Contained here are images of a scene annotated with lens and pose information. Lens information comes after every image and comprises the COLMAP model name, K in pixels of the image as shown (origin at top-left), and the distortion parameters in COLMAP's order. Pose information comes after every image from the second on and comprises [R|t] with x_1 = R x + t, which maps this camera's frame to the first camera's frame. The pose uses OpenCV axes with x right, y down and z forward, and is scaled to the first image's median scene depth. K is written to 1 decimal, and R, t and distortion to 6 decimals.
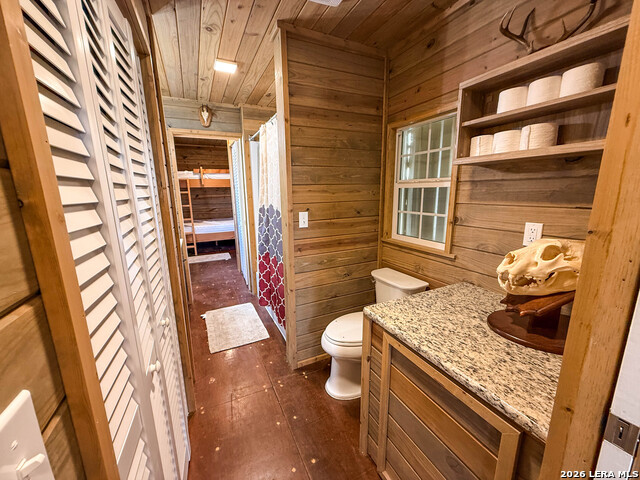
lens RADIAL K [[255.9, 0, 321.9], [0, 255.9, 242.6], [0, 0, 1]] dist [0.000438, 0.000018]
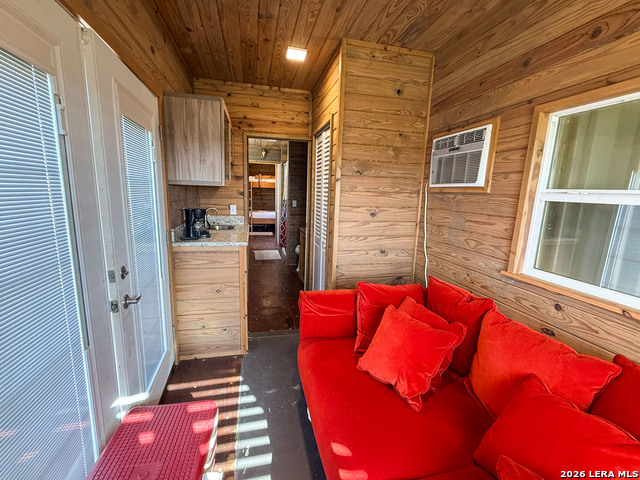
lens RADIAL K [[255.9, 0, 316.1], [0, 255.9, 235.7], [0, 0, 1]] dist [0.000438, 0.000018]
pose [[0.975320, 0.077168, -0.206872, 0.201795], [-0.083703, 0.996225, -0.023012, 0.079007], [0.204316, 0.039760, 0.978097, -0.419478]]
